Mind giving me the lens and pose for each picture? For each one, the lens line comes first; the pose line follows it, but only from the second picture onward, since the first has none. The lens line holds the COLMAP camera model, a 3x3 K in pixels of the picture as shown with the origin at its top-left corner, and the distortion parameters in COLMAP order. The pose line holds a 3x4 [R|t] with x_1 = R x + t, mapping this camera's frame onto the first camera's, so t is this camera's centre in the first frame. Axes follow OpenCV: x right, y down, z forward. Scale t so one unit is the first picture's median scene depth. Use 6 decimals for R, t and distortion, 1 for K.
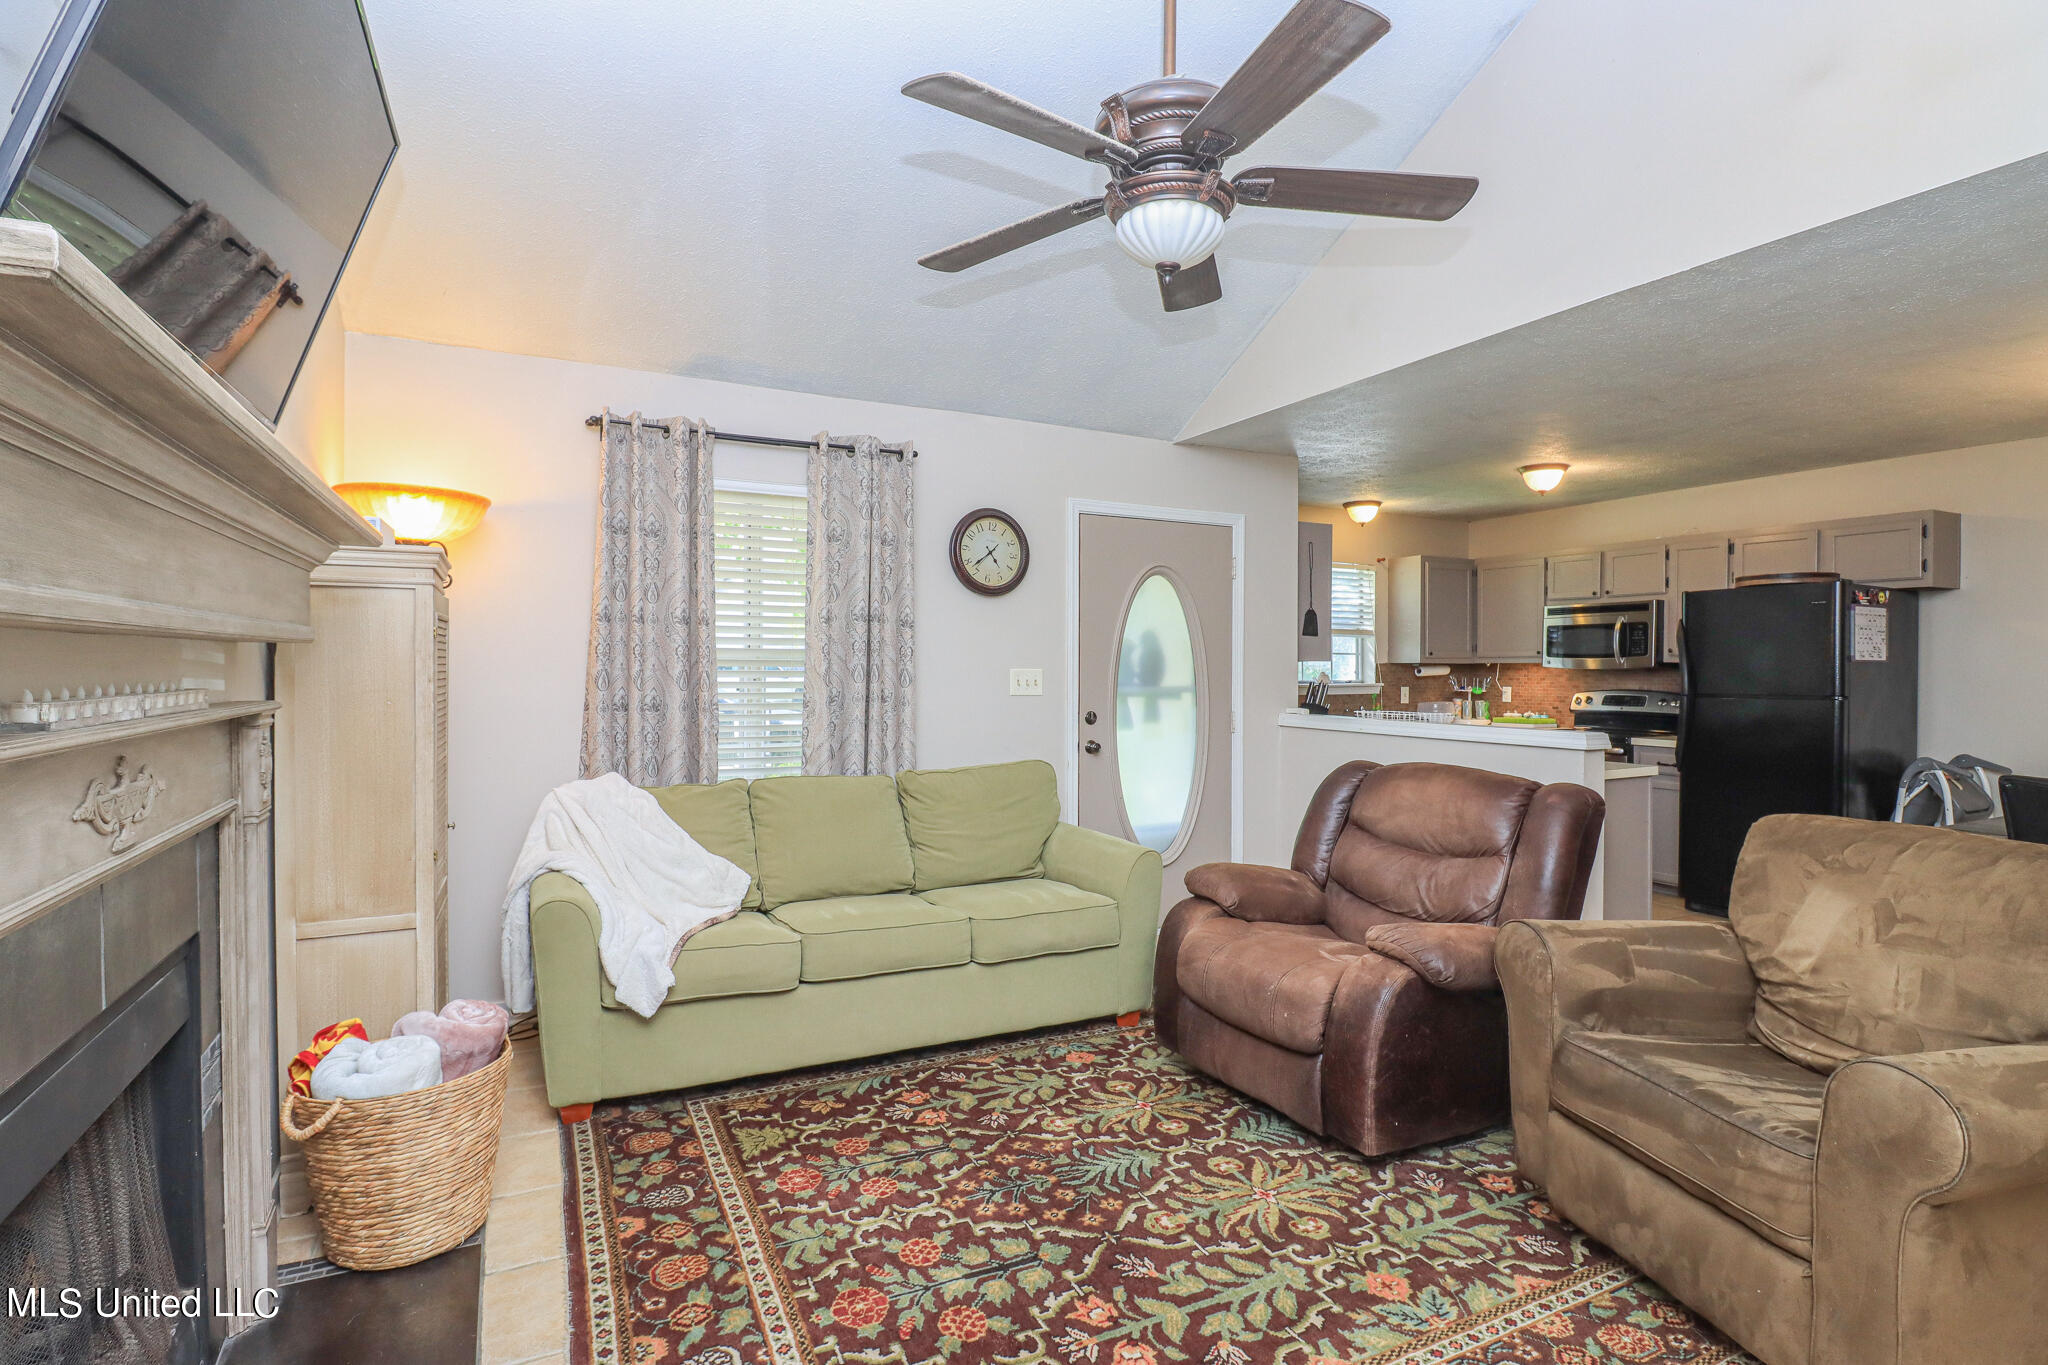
lens RADIAL K [[1005.8, 0, 1026.2], [0, 1005.8, 669.0], [0, 0, 1]] dist [-0.002518, -0.000823]
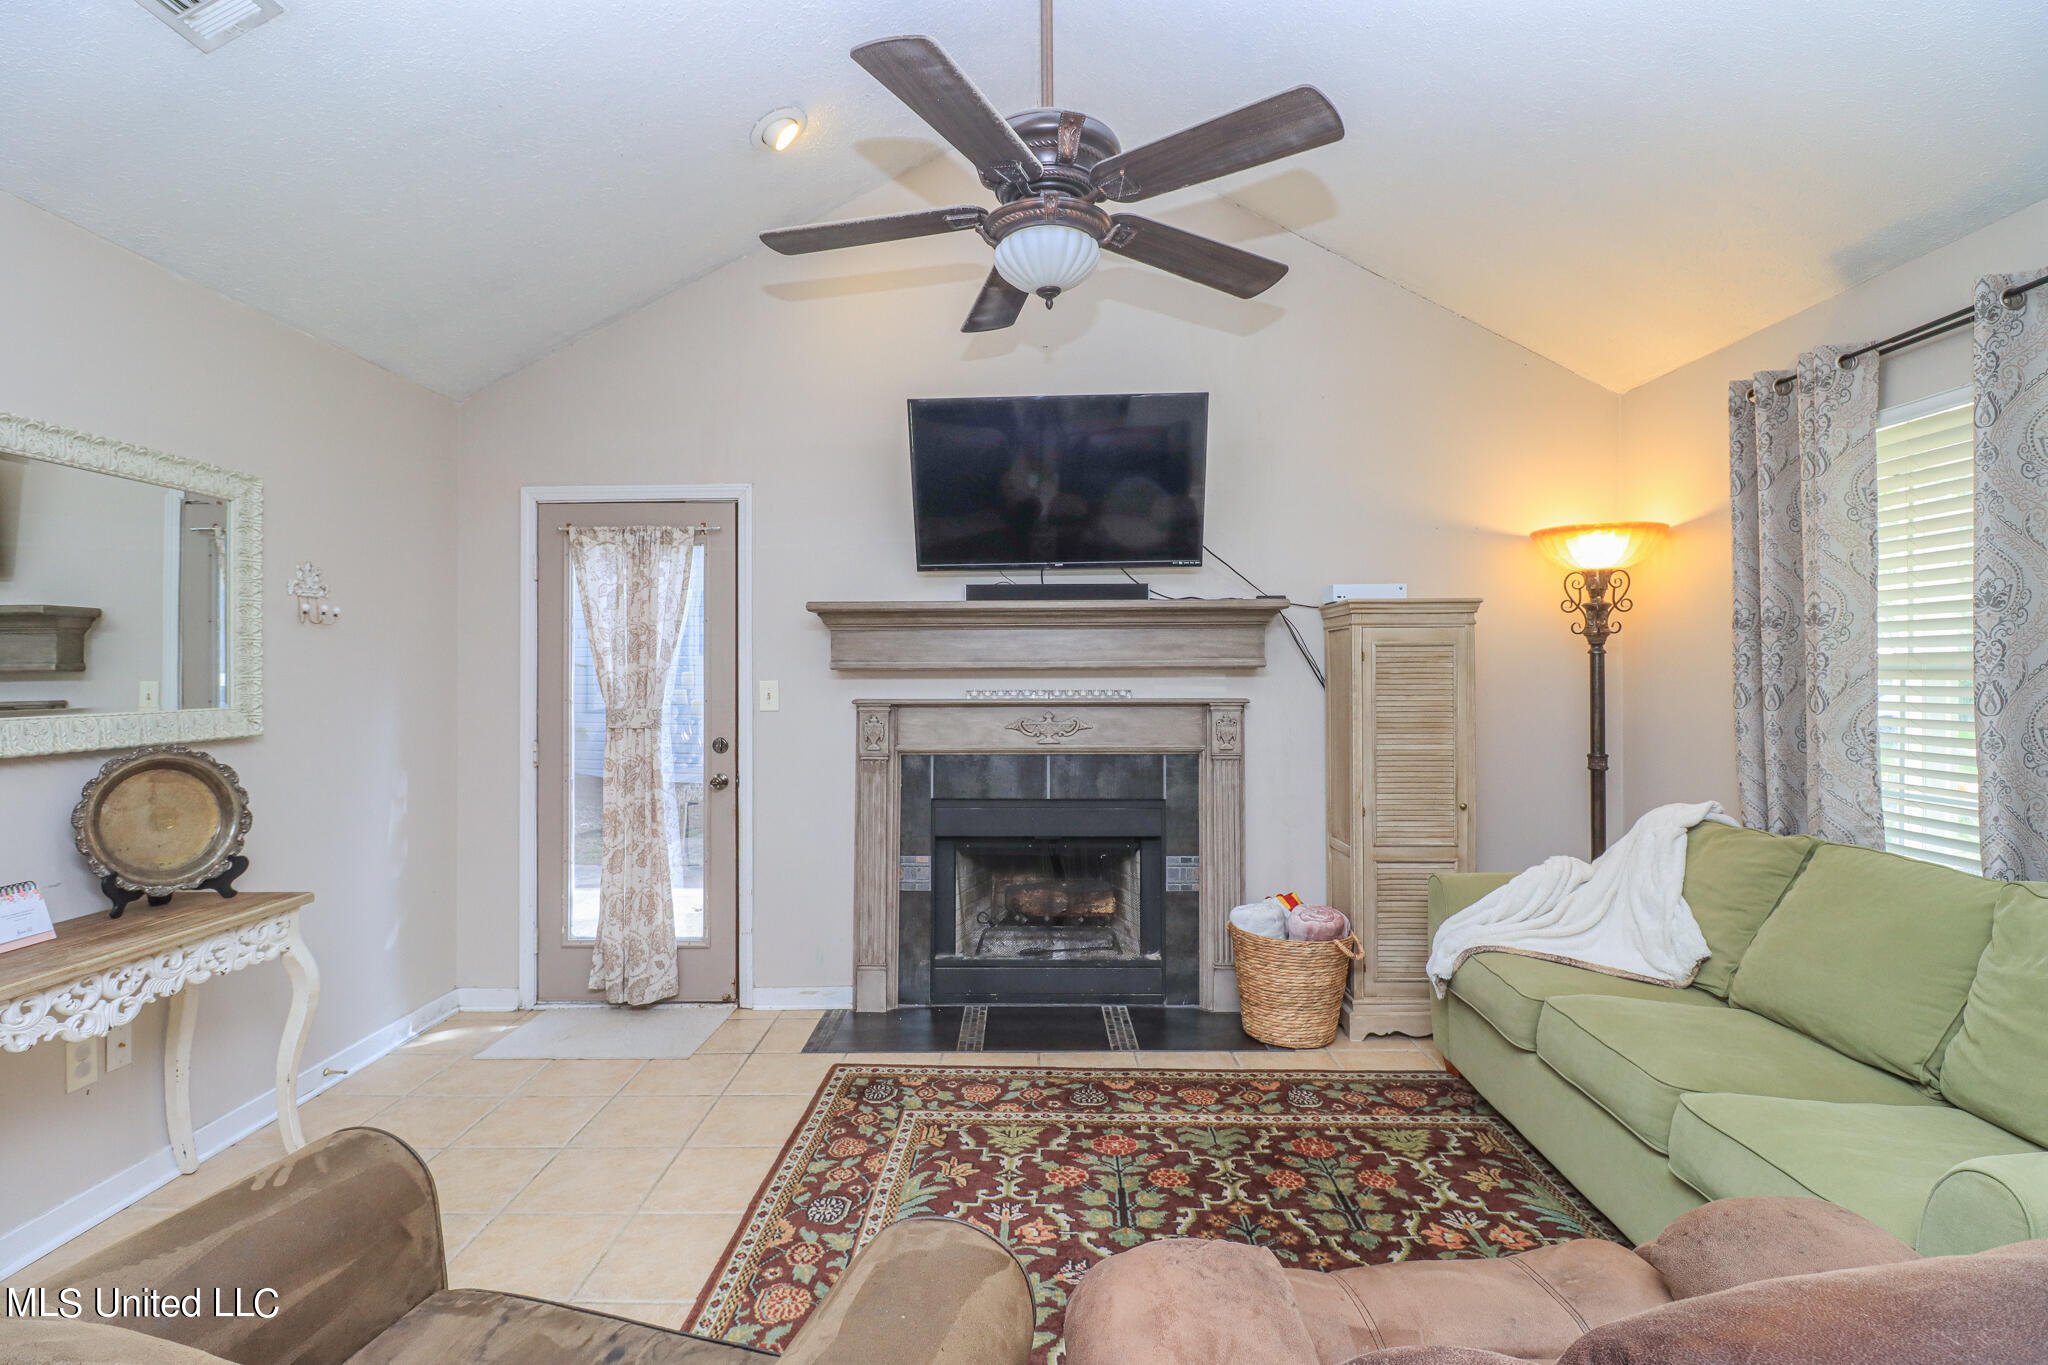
lens RADIAL K [[953.8, 0, 1016.4], [0, 953.8, 675.2], [0, 0, 1]] dist [0.000549, -0.014006]
pose [[-0.465870, -0.004354, -0.884843, 0.888094], [-0.002153, 0.999991, -0.003787, -0.003488], [0.884851, 0.000140, -0.465874, 1.250874]]
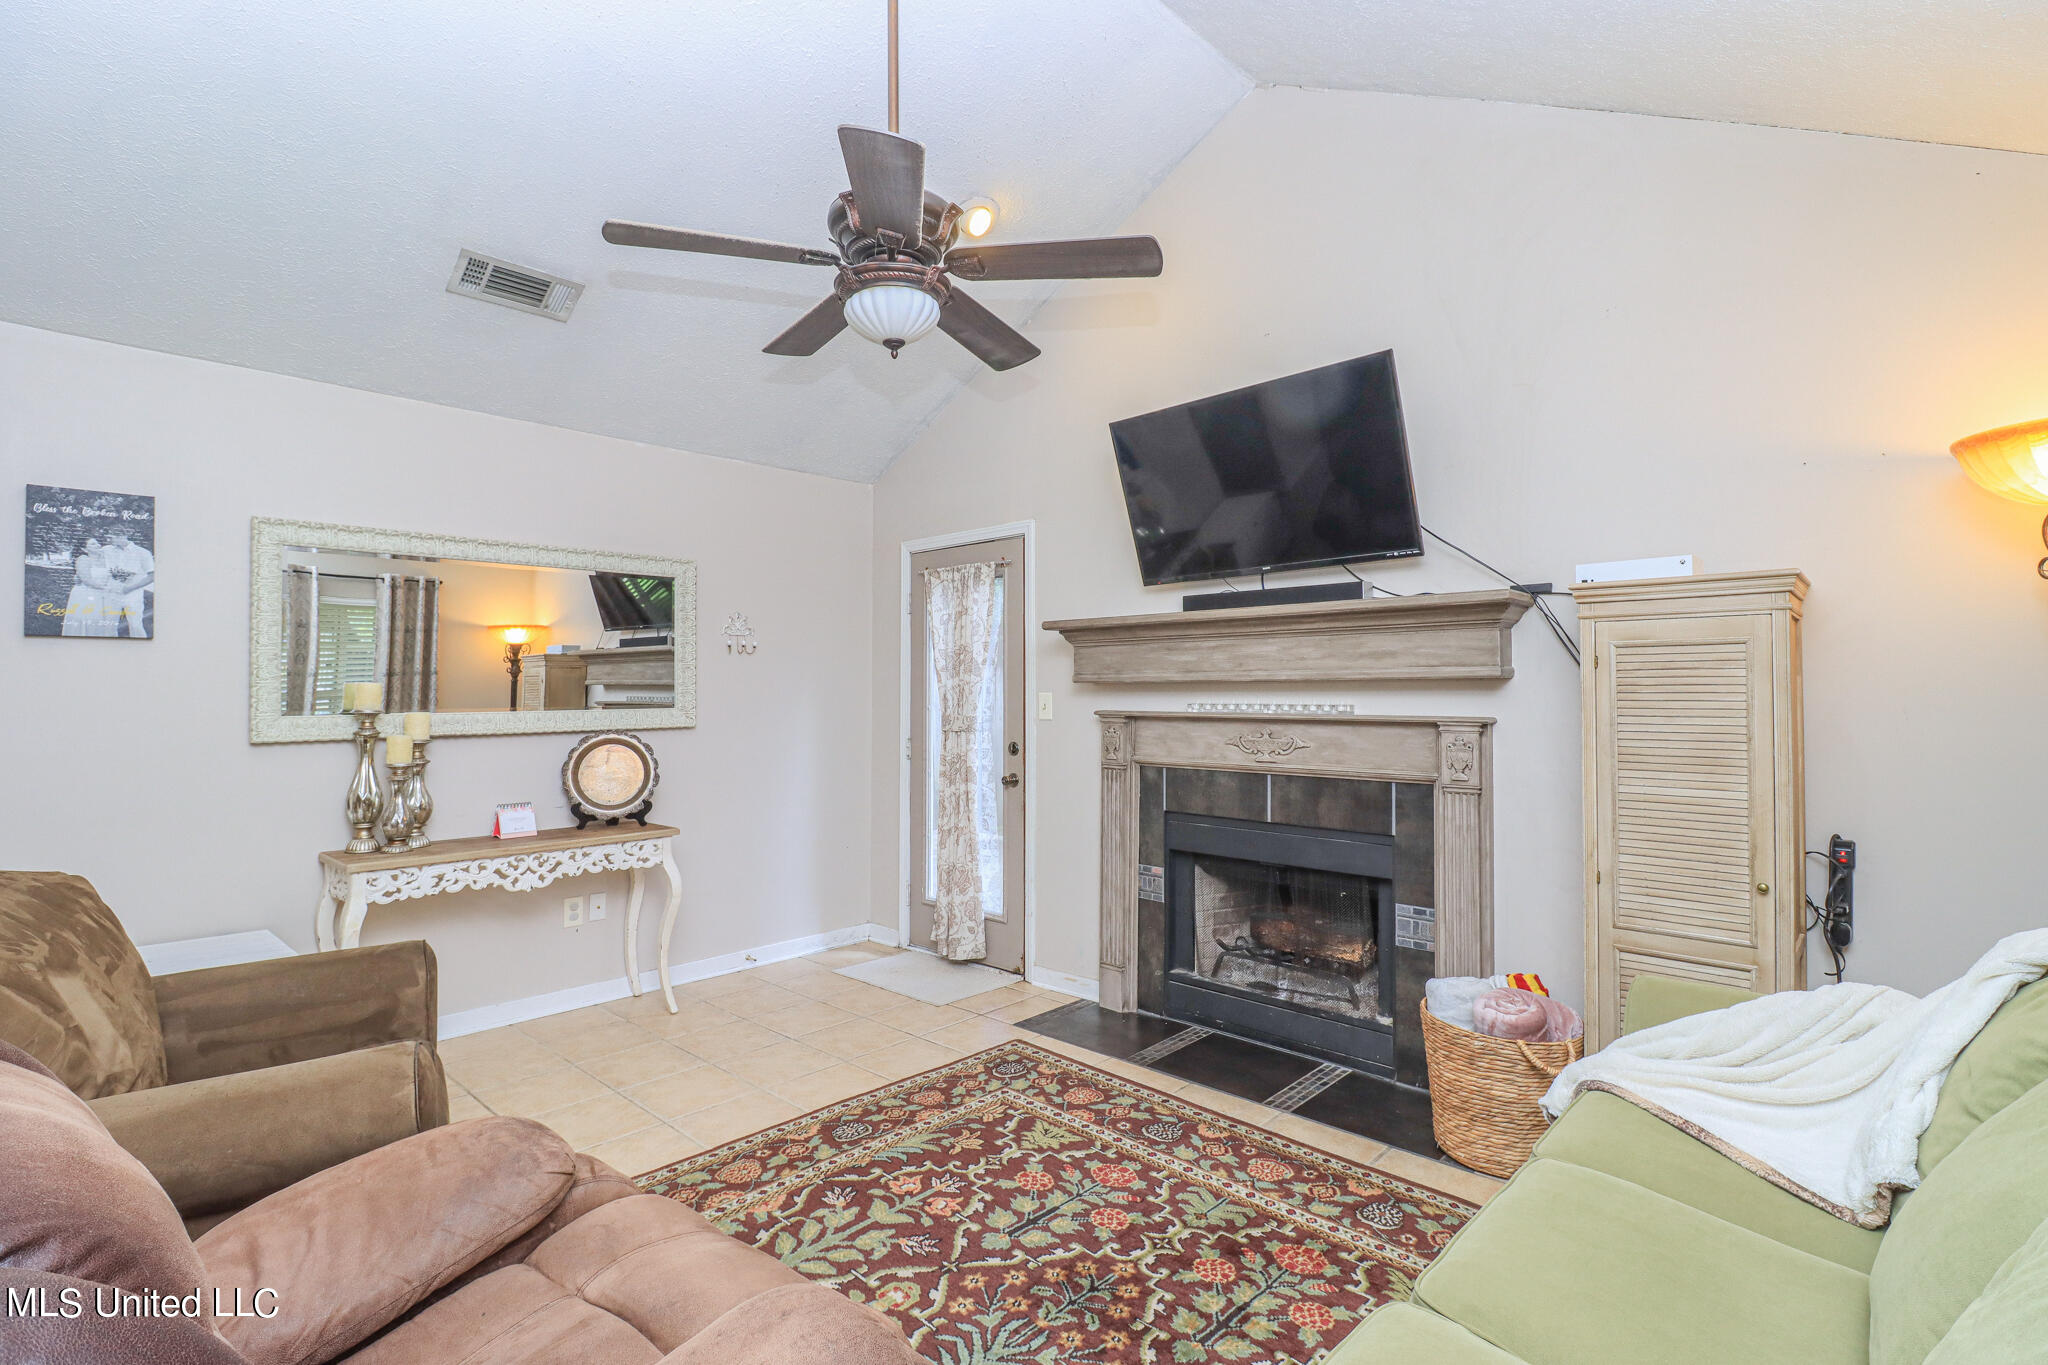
lens RADIAL K [[959.6, 0, 1017.5], [0, 959.6, 674.3], [0, 0, 1]] dist [-0.000312, -0.013529]
pose [[-0.942600, -0.008859, -0.333806, 0.322832], [-0.004022, 0.999877, -0.015179, -0.006460], [0.333899, -0.012965, -0.942520, 1.814222]]
